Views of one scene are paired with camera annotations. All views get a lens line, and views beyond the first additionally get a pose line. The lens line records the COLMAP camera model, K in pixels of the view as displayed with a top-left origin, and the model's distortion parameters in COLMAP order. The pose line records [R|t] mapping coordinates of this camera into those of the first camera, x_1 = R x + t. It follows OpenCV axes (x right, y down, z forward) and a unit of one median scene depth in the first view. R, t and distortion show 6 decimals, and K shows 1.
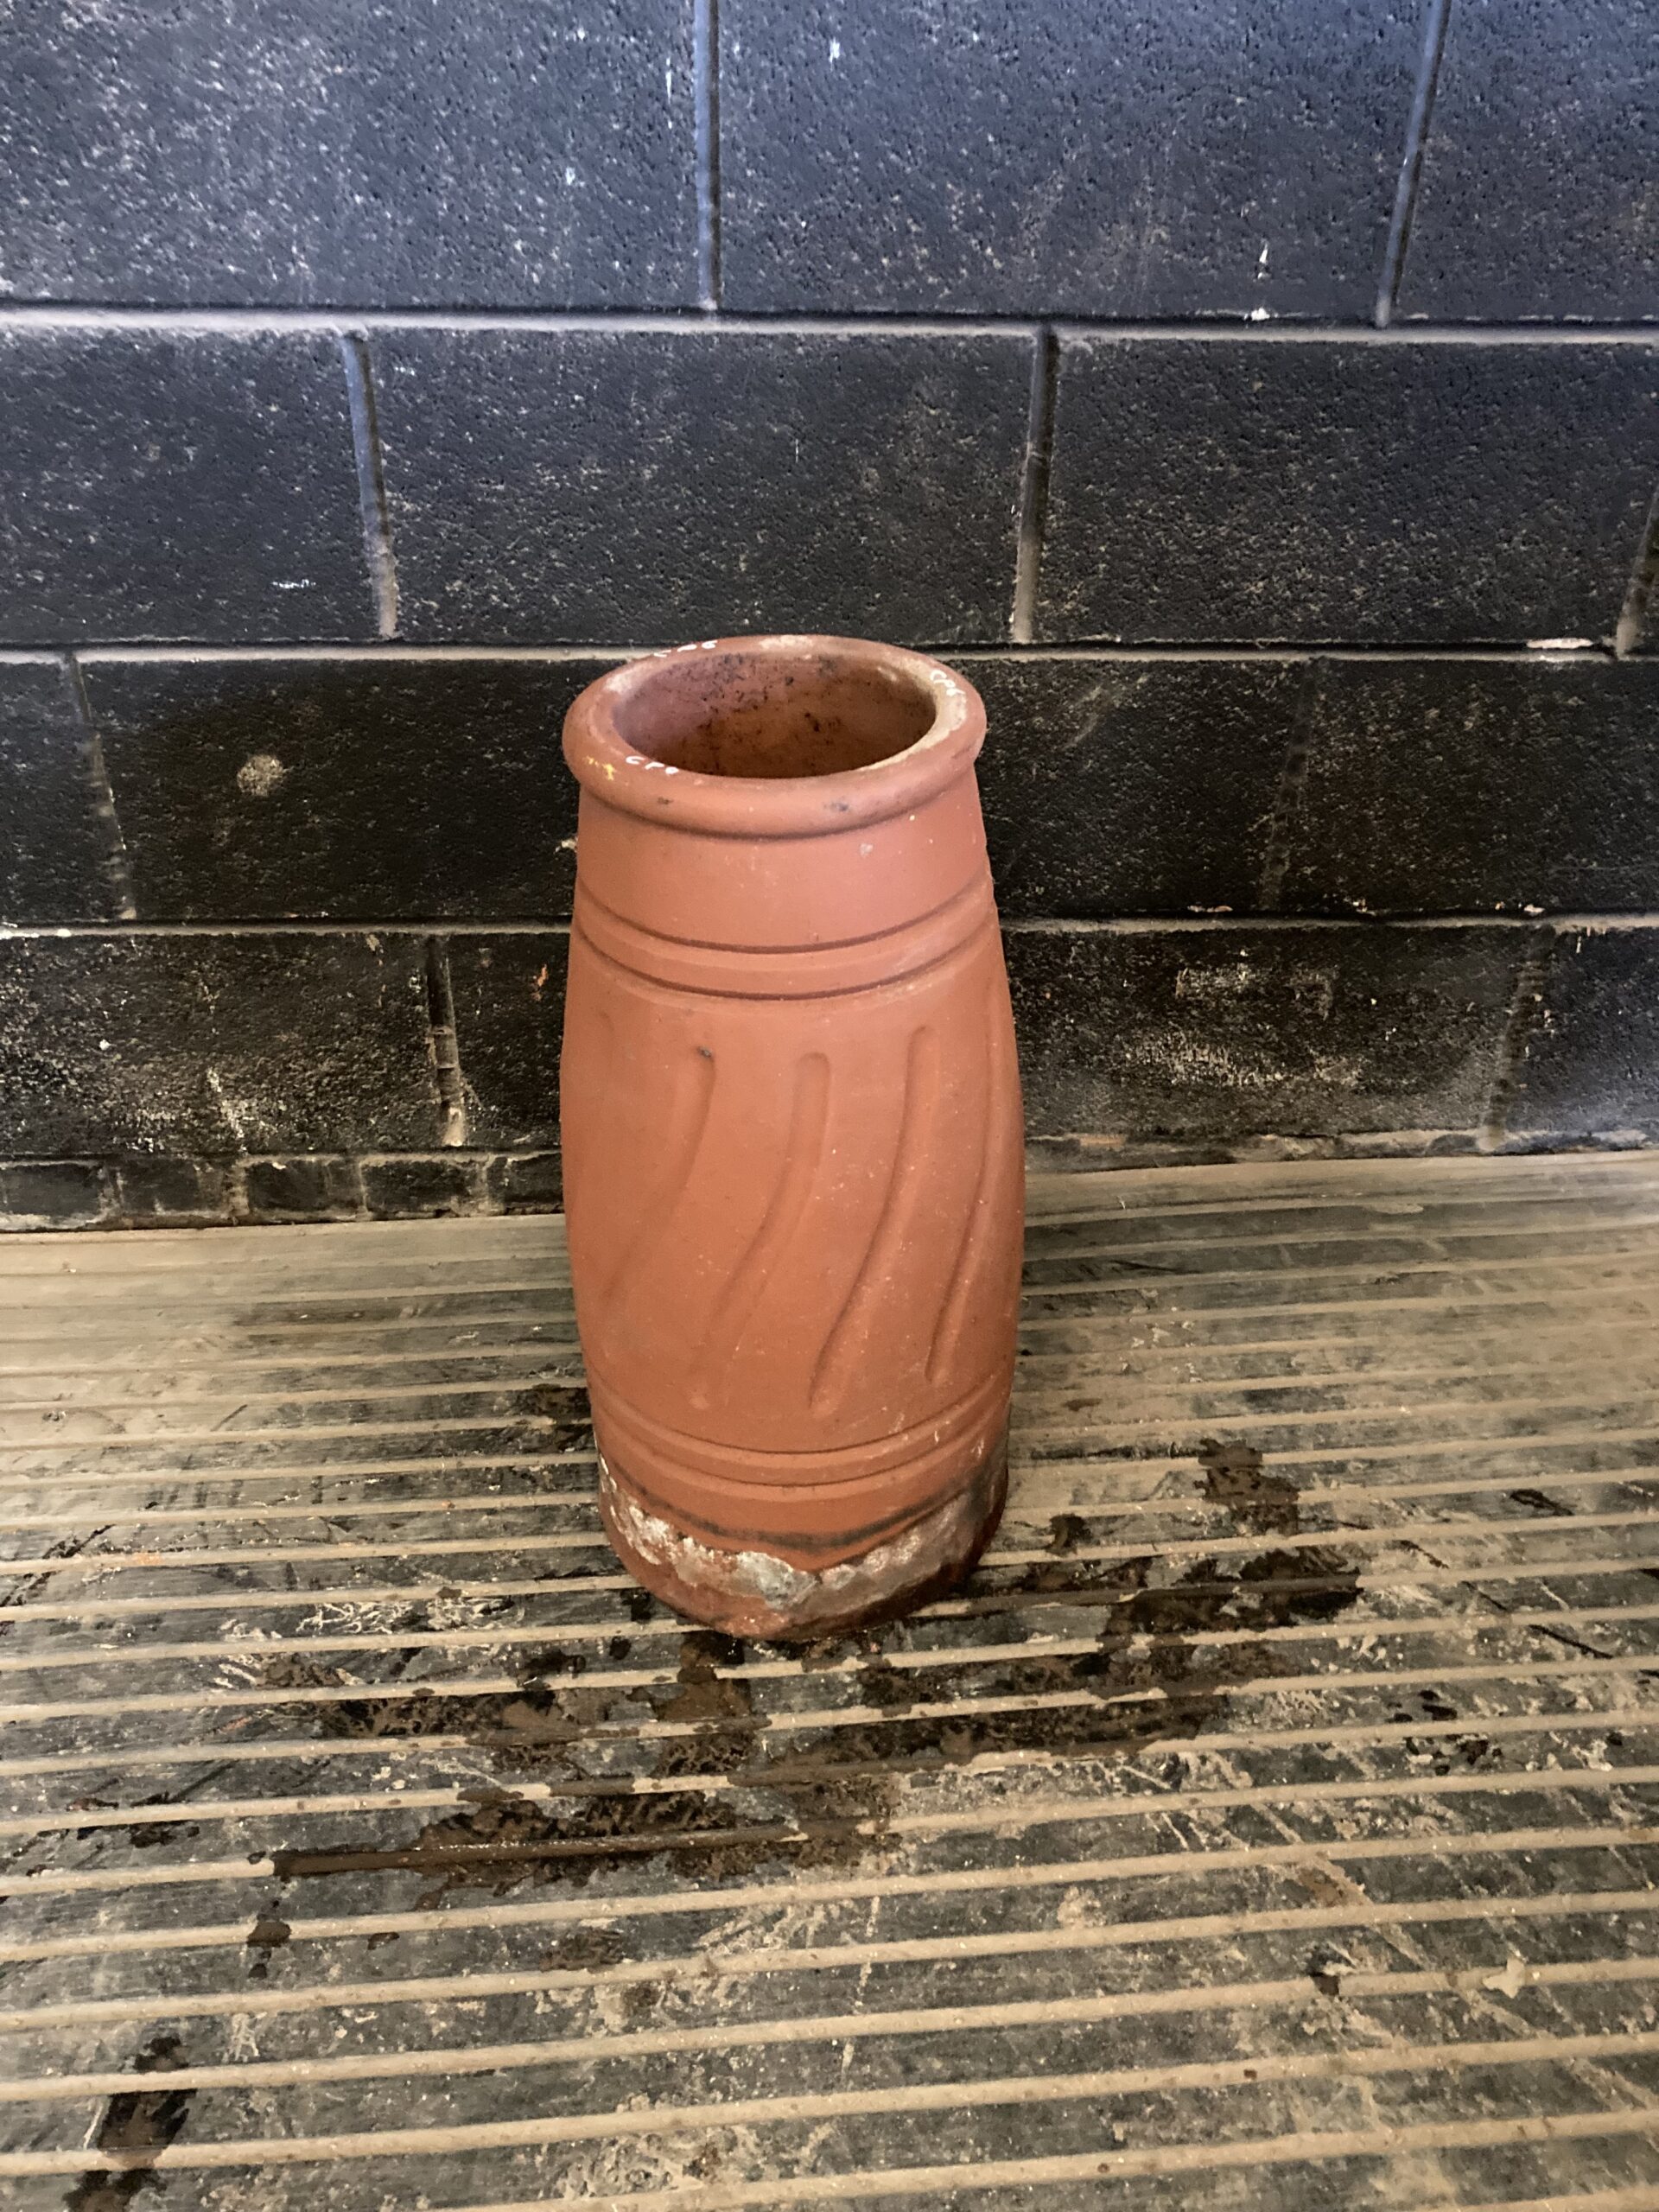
lens RADIAL K [[1827.2, 0, 838.4], [0, 1827.2, 1099.3], [0, 0, 1]] dist [-0.001462, 0.000508]
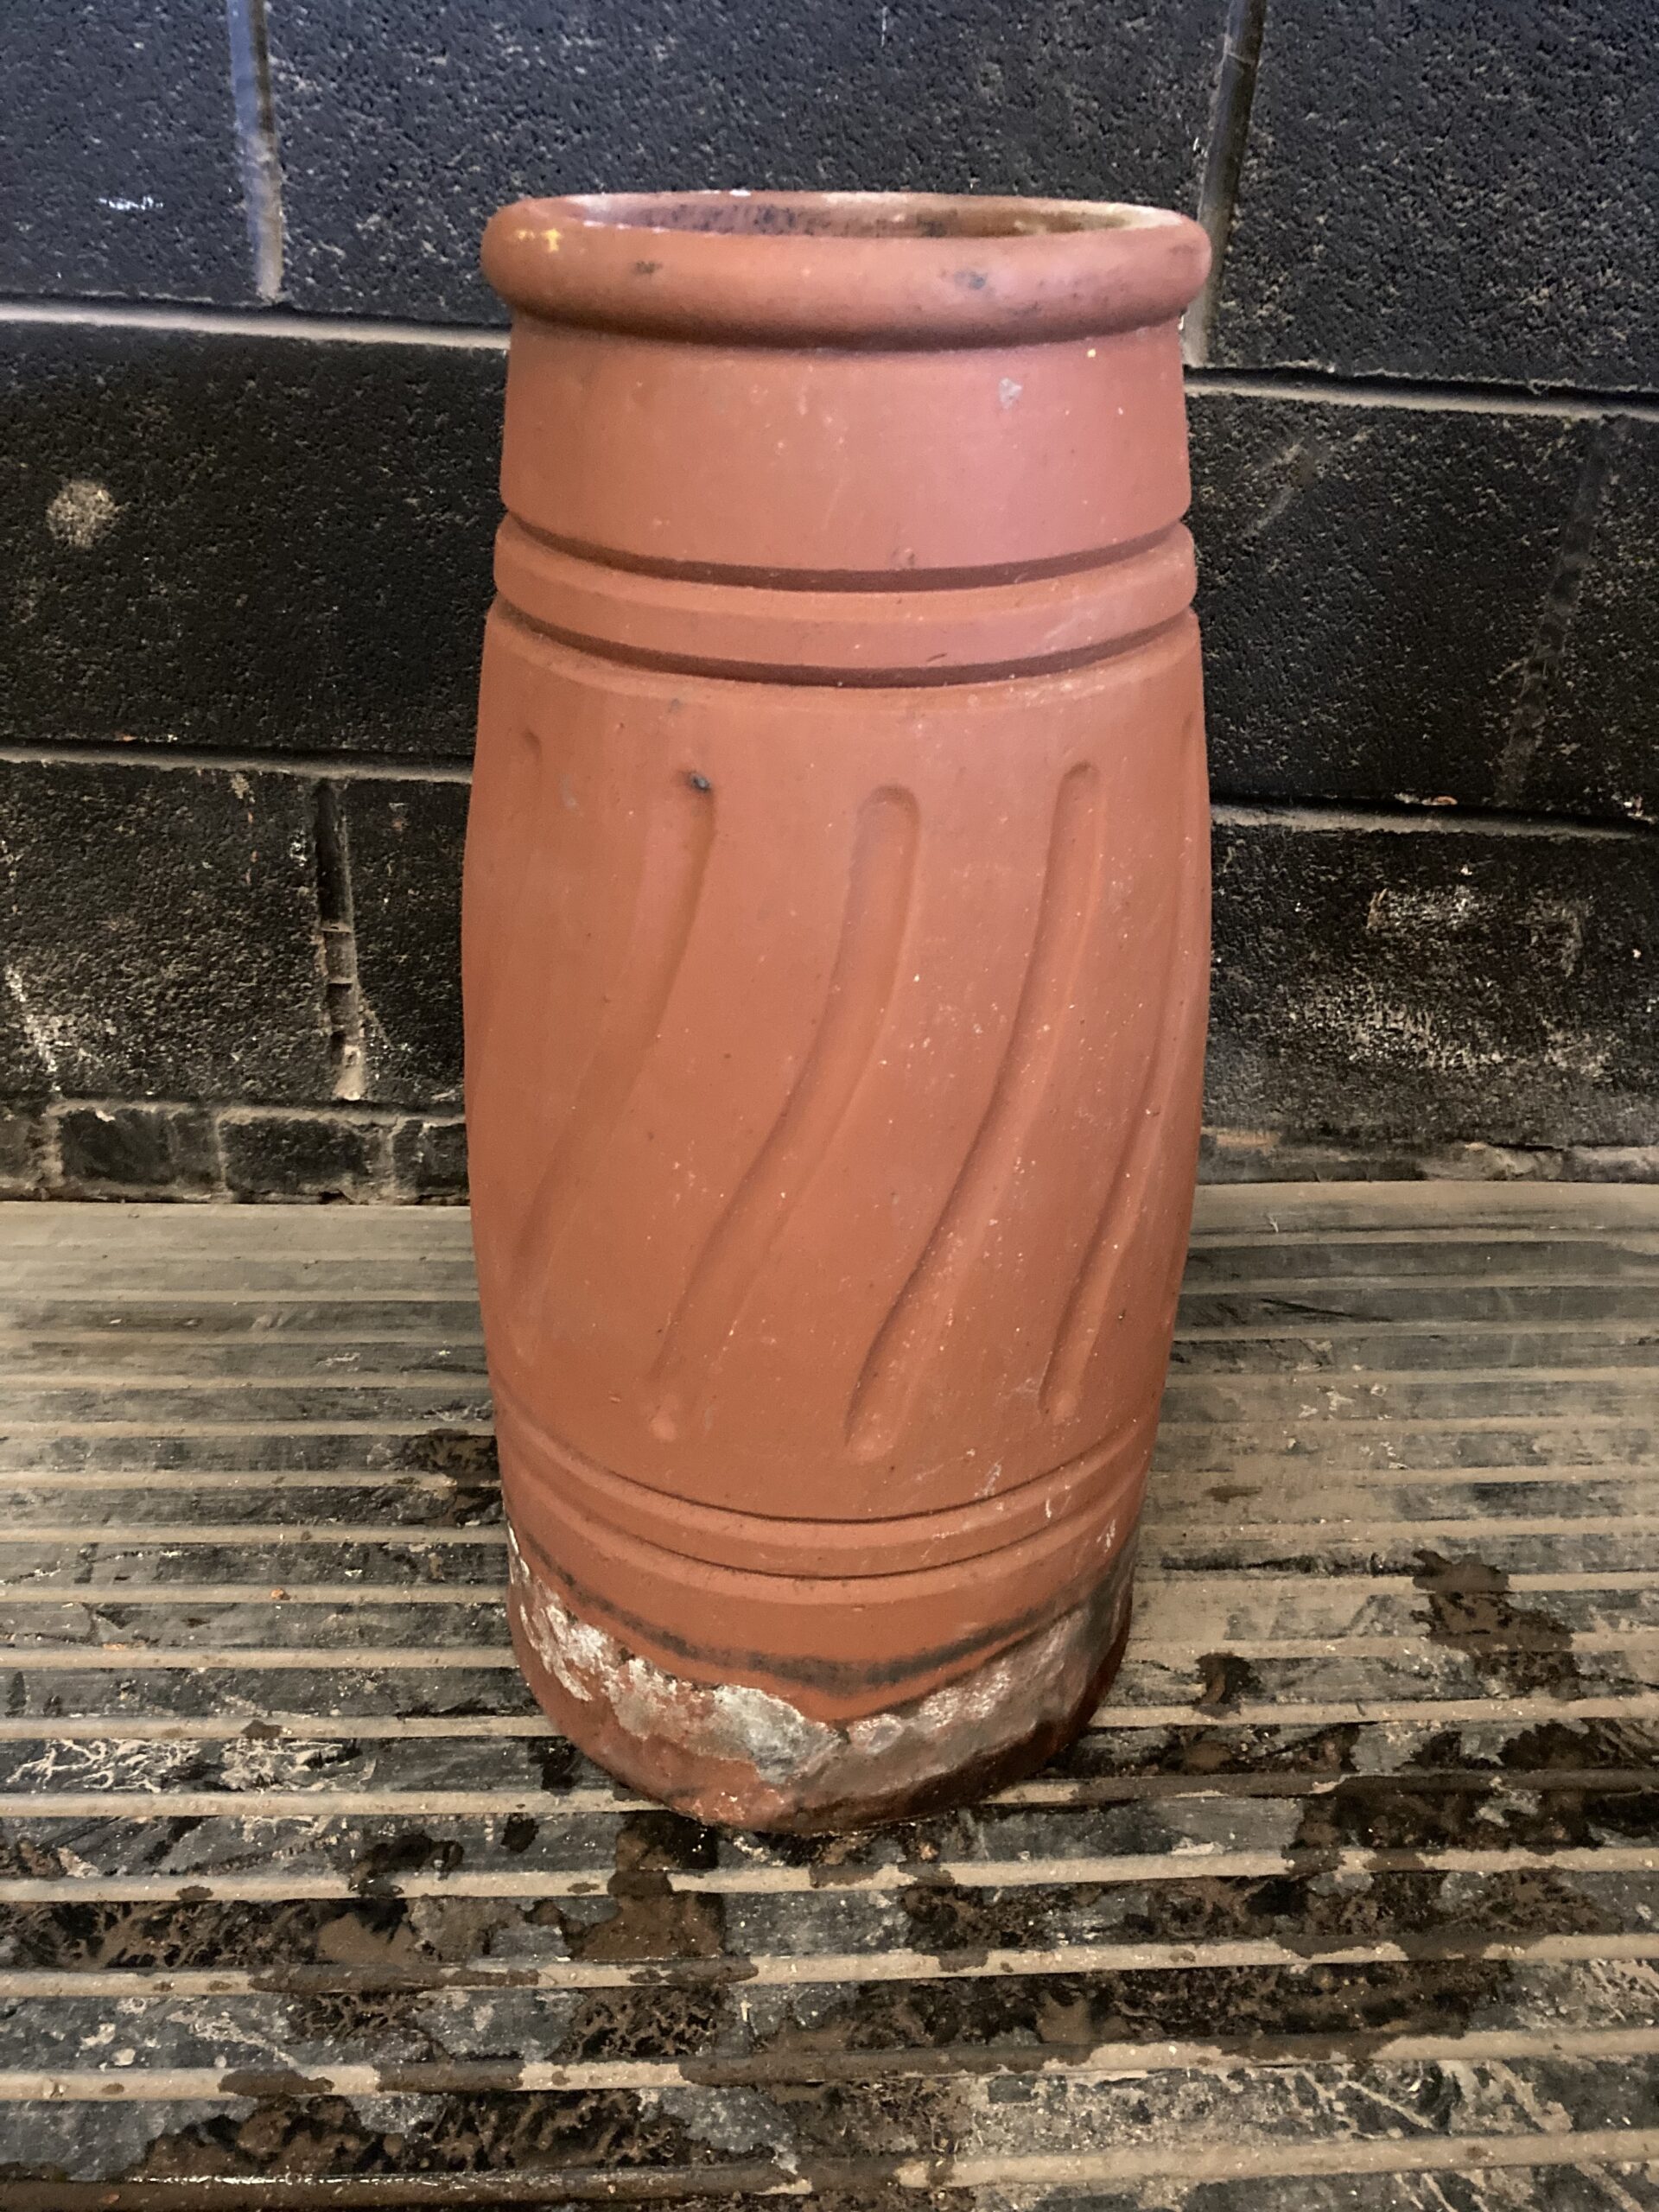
lens RADIAL K [[1827.2, 0, 836.8], [0, 1827.2, 1134.5], [0, 0, 1]] dist [-0.001462, 0.000508]
pose [[0.998988, 0.044756, -0.004391, -0.017384], [-0.044943, 0.997057, -0.062102, 0.086719], [0.001599, 0.062236, 0.998060, 0.326659]]
